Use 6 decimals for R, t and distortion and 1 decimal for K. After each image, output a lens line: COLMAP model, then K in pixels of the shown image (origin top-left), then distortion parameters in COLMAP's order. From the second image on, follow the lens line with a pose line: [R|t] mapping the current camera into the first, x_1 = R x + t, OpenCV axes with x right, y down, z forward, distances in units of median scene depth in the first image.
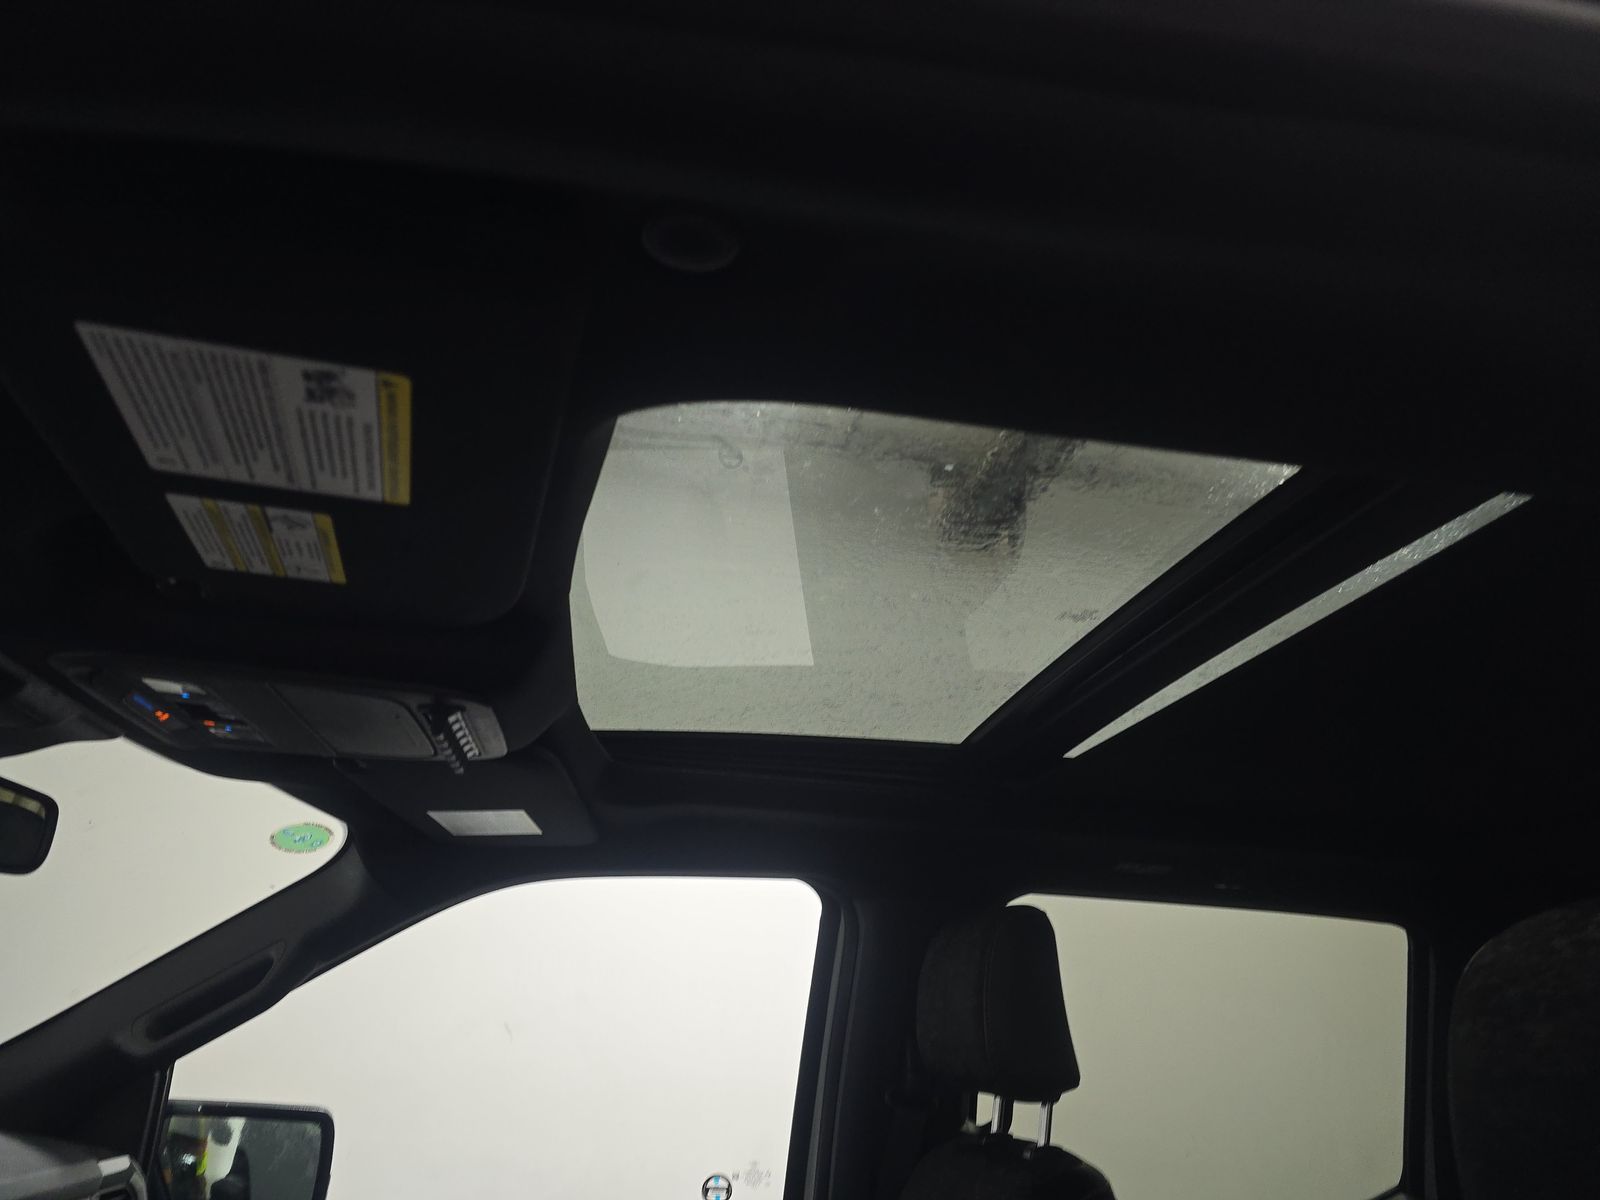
lens RADIAL K [[1092.9, 0, 787.8], [0, 1092.9, 602.6], [0, 0, 1]] dist [0.036421, -0.009935]
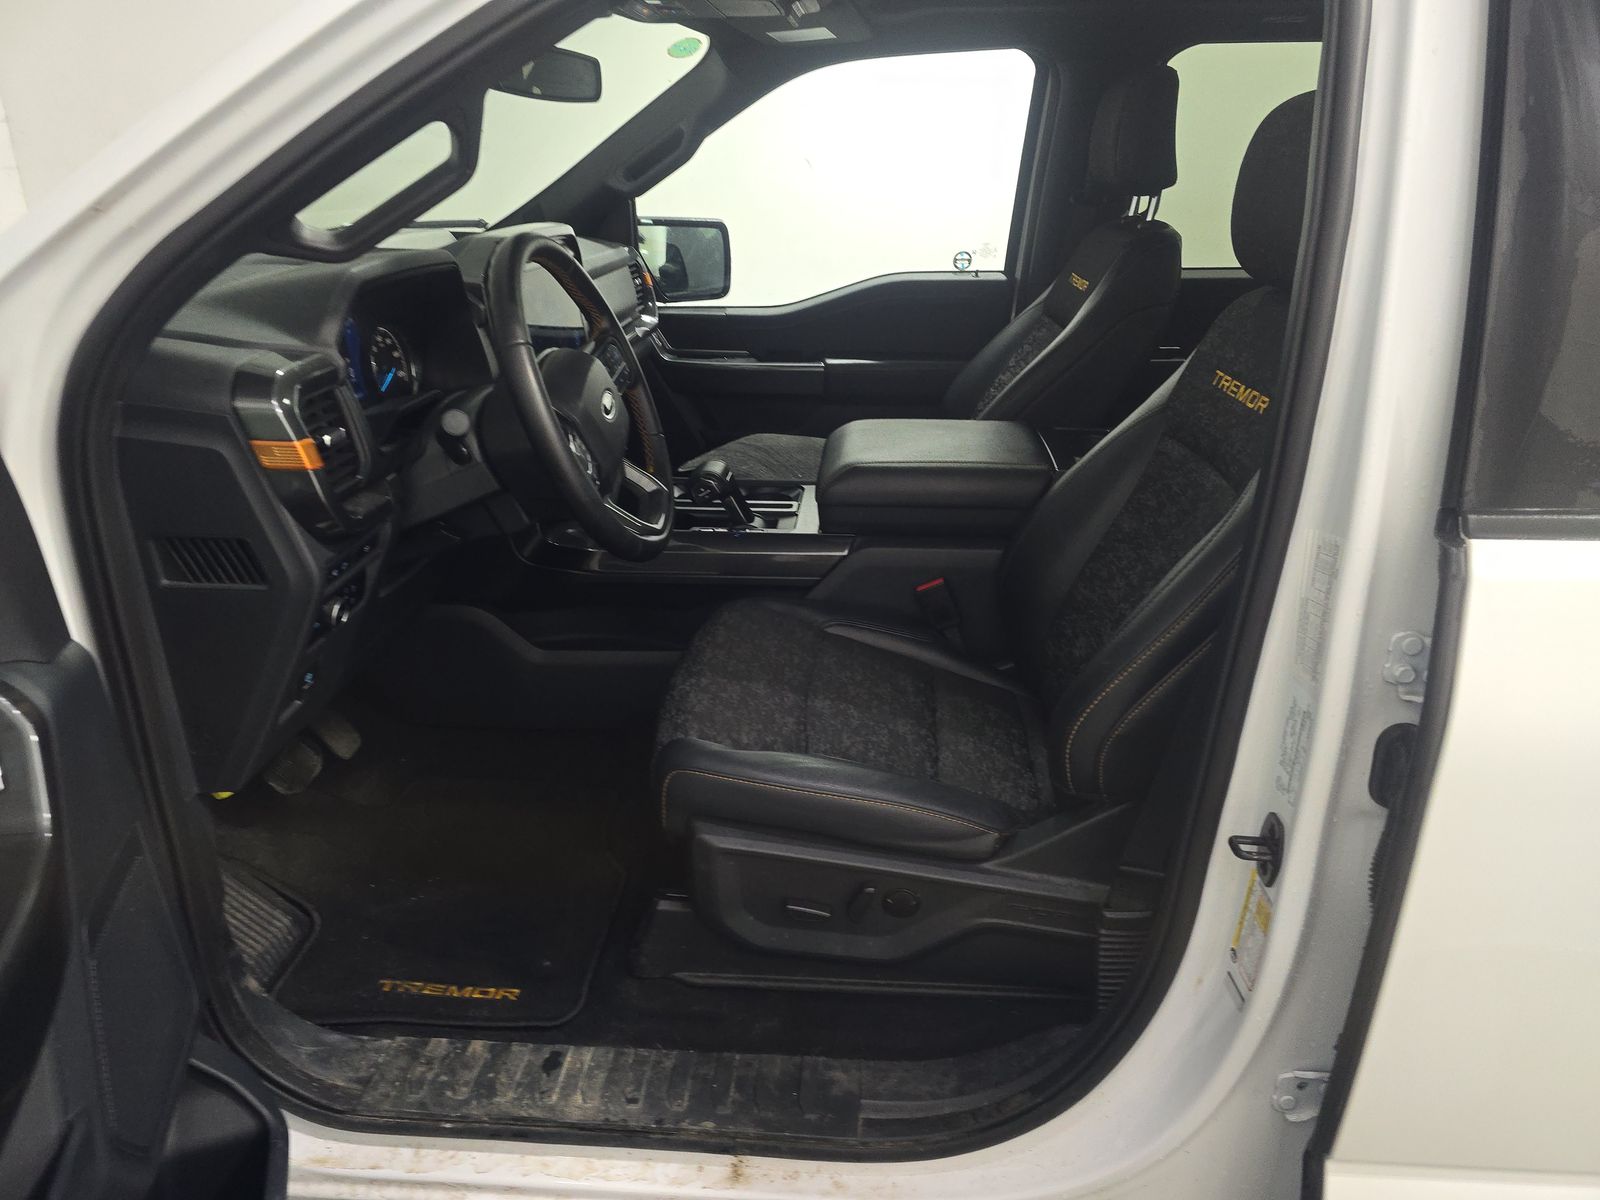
lens RADIAL K [[1092.9, 0, 783.8], [0, 1092.9, 600.5], [0, 0, 1]] dist [0.036421, -0.009935]
pose [[0.969812, 0.049352, -0.238807, 0.100714], [0.127336, 0.732695, 0.668538, -0.233321], [0.207966, -0.678766, 0.704292, -0.581881]]
